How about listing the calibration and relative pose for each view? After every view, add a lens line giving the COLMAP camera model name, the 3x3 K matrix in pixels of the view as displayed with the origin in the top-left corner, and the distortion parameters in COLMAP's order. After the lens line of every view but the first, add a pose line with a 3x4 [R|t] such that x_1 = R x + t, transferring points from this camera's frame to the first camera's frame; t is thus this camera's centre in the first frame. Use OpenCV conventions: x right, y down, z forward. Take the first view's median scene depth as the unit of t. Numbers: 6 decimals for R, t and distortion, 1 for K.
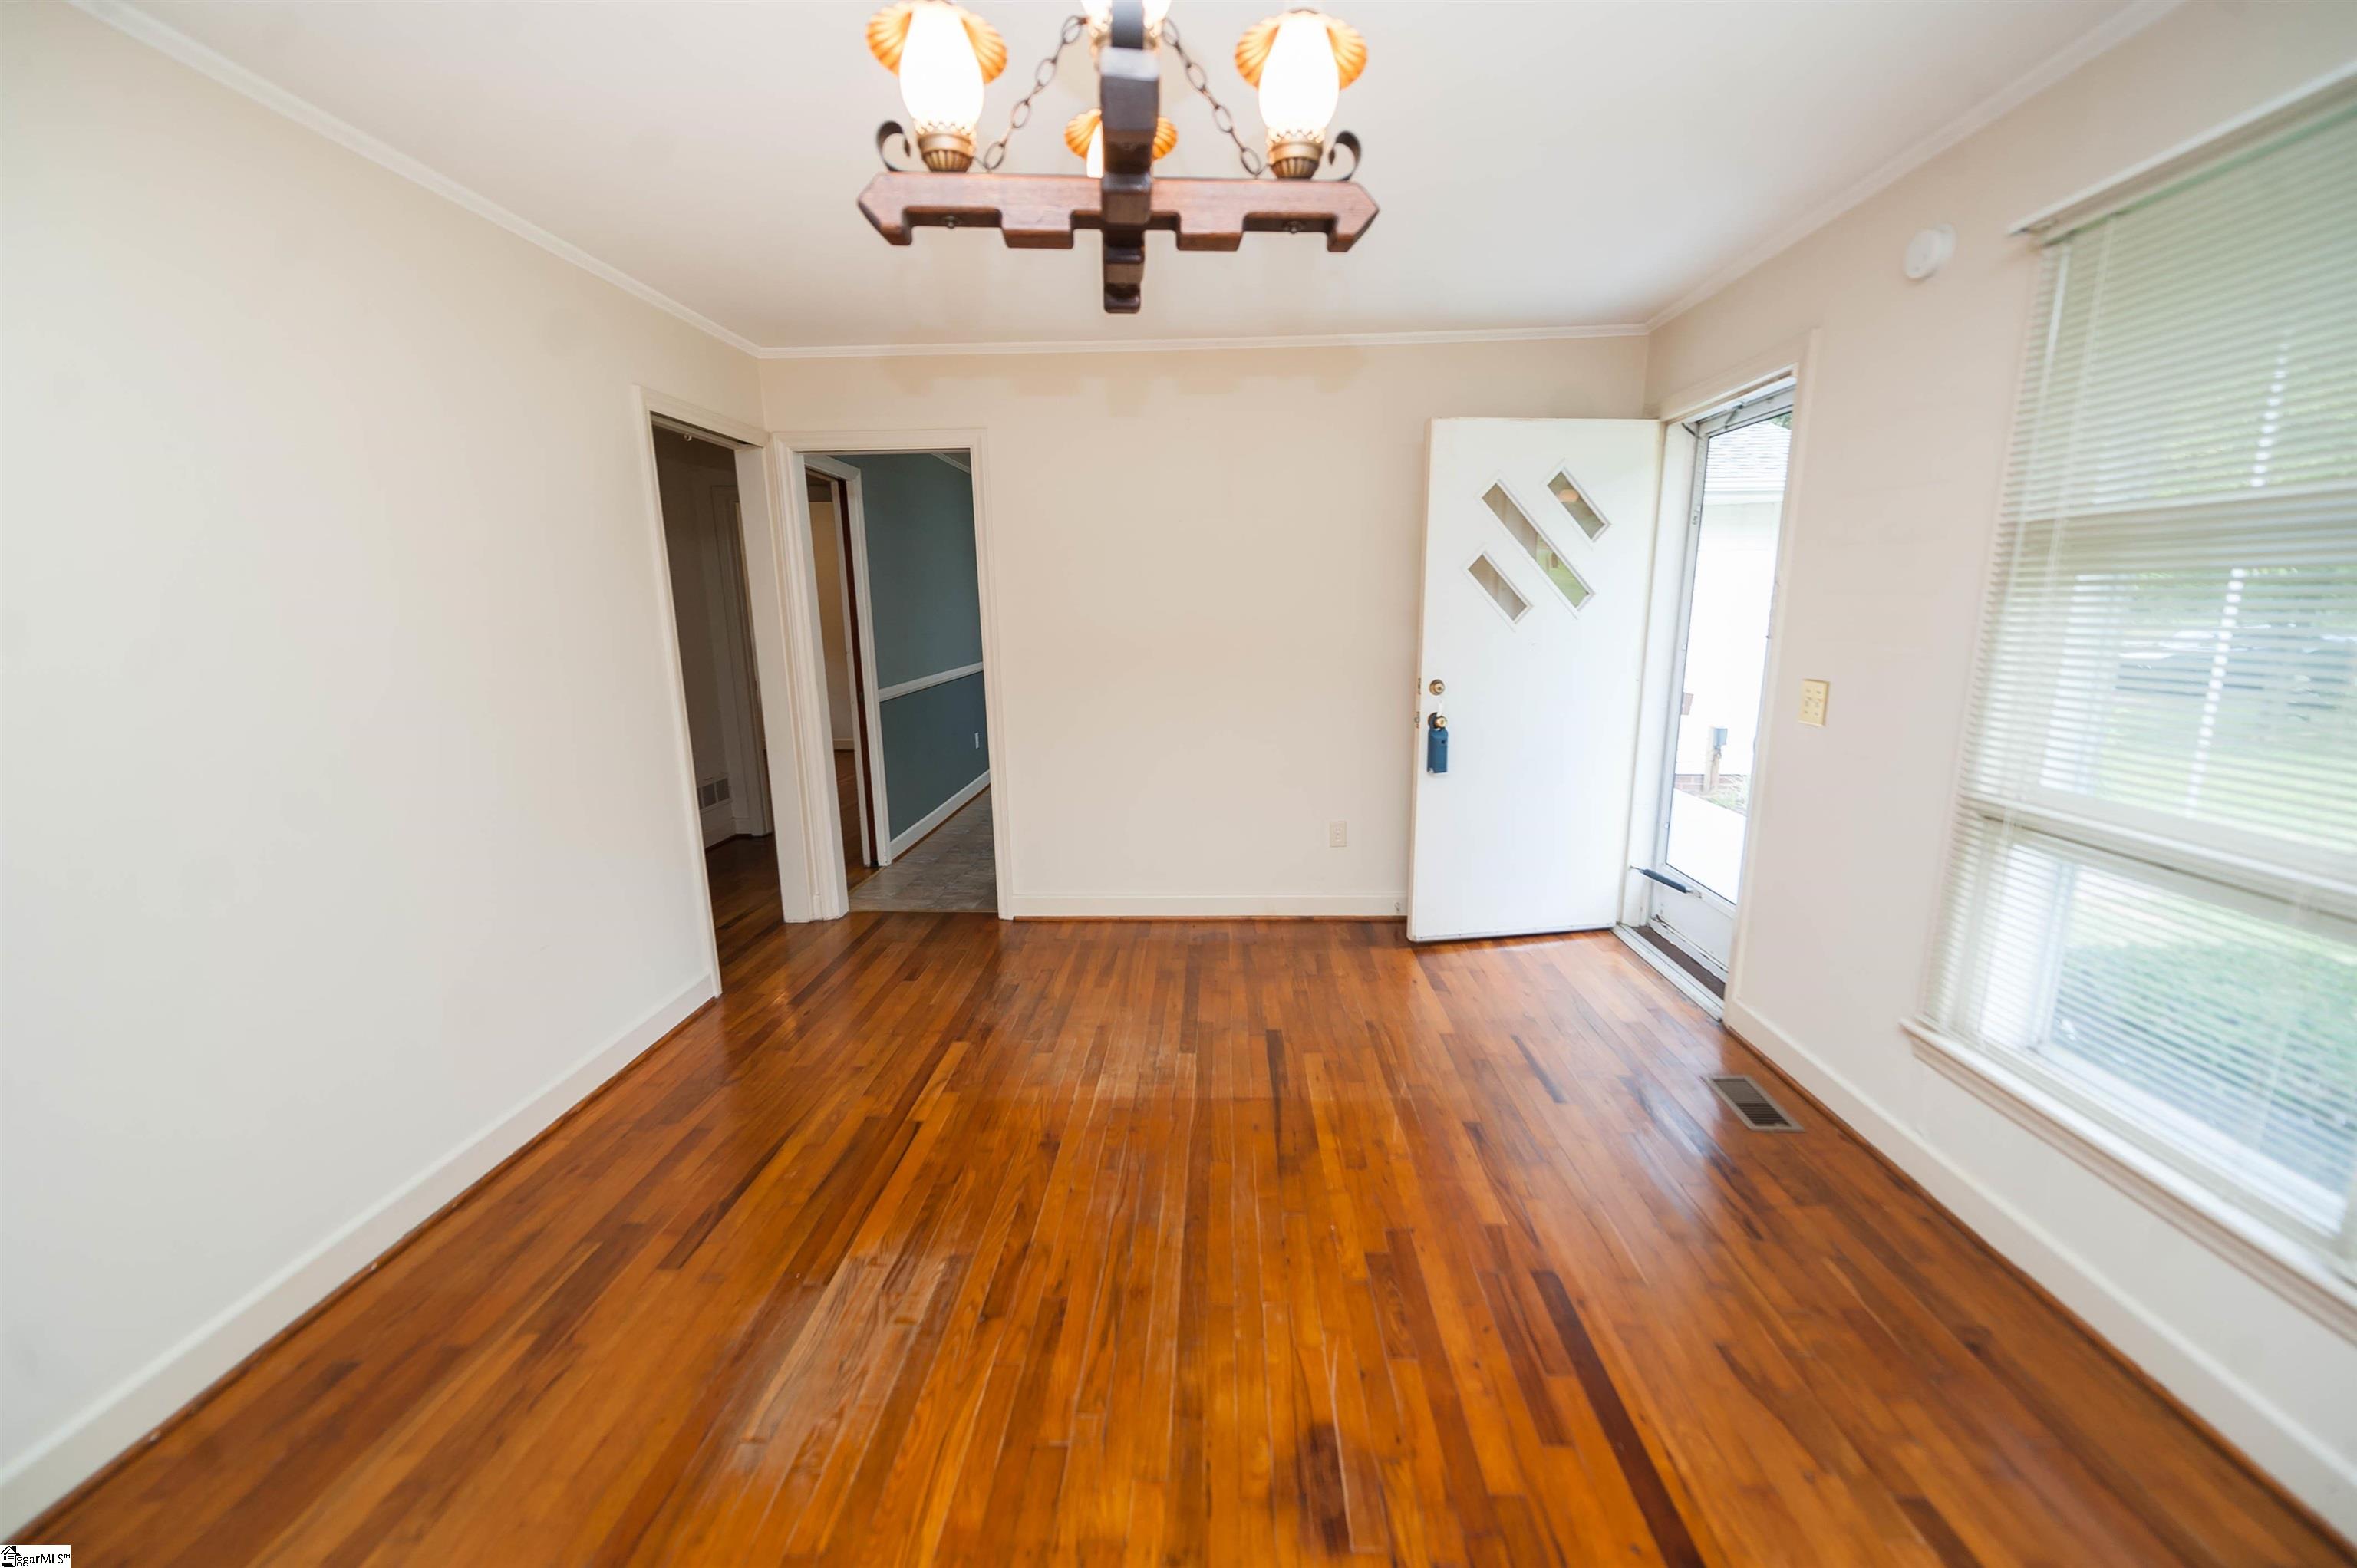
lens RADIAL K [[946.1, 0, 1167.8], [0, 946.1, 780.2], [0, 0, 1]] dist [0.018833, -0.007686]
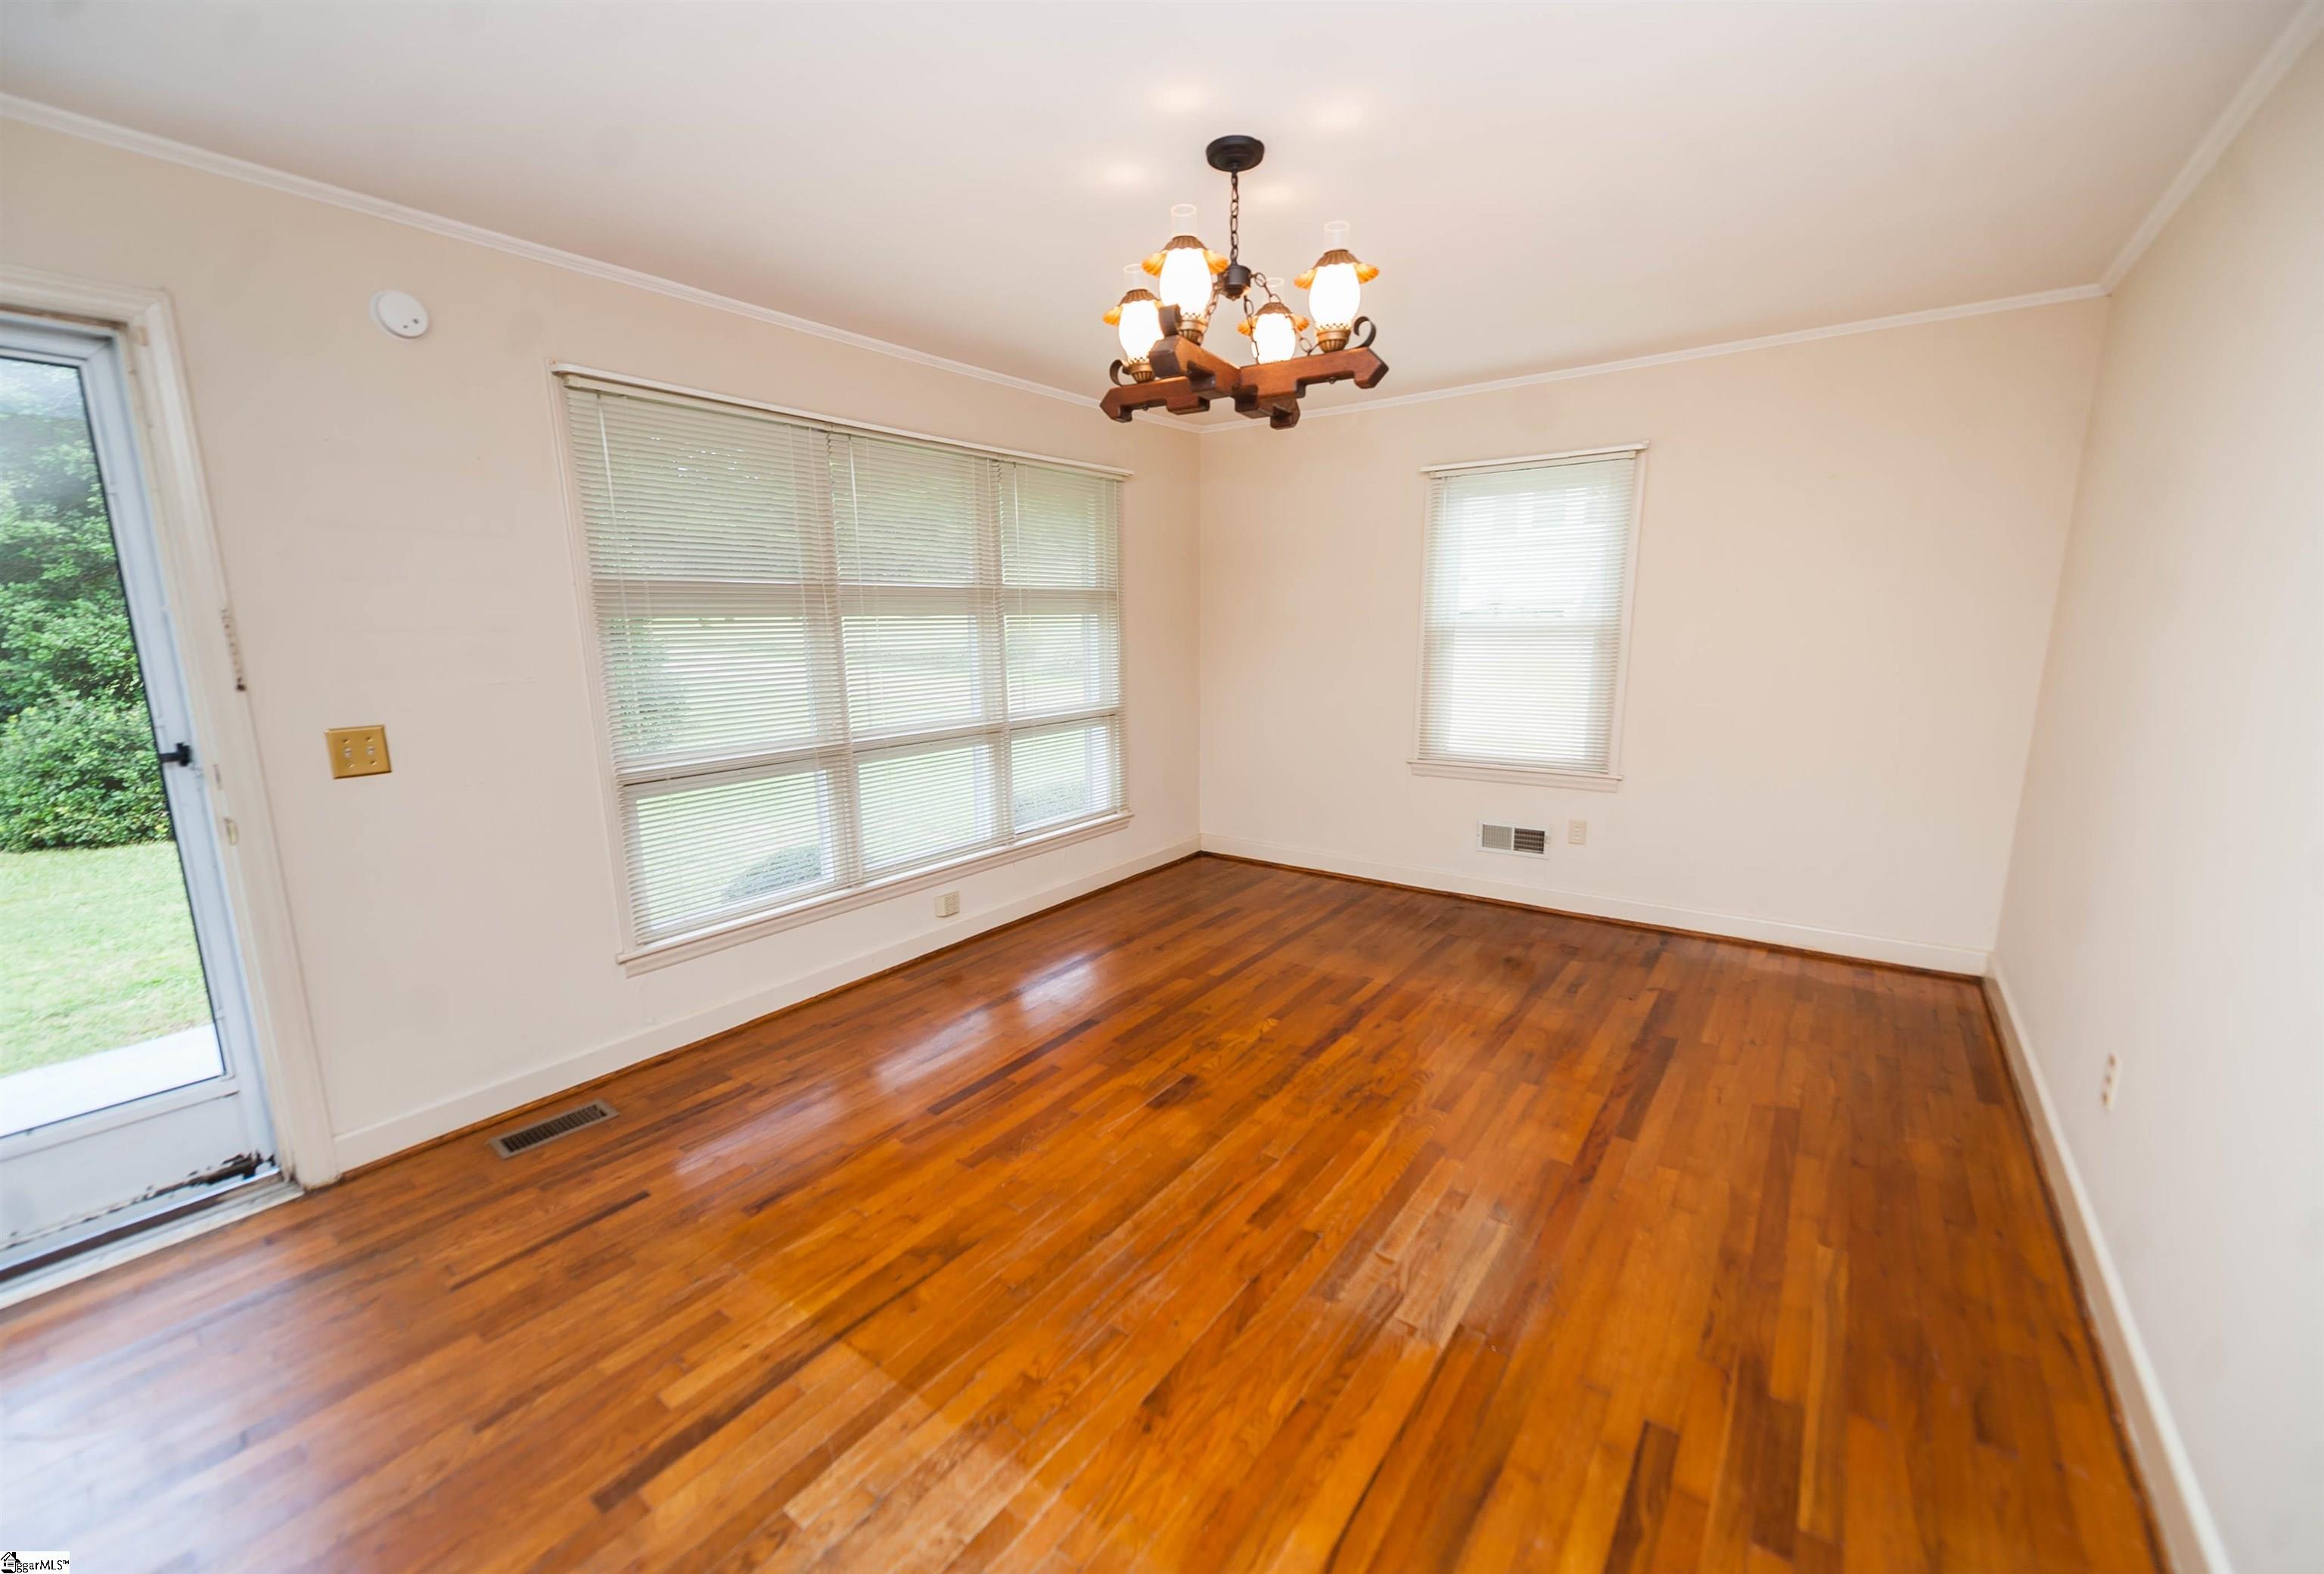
lens RADIAL K [[985.8, 0, 1162.0], [0, 985.8, 787.0], [0, 0, 1]] dist [0.008395, -0.000691]
pose [[-0.851622, -0.062403, 0.520428, -0.588063], [0.121847, 0.942118, 0.312356, -0.322517], [-0.509797, 0.329422, -0.794725, 1.768938]]
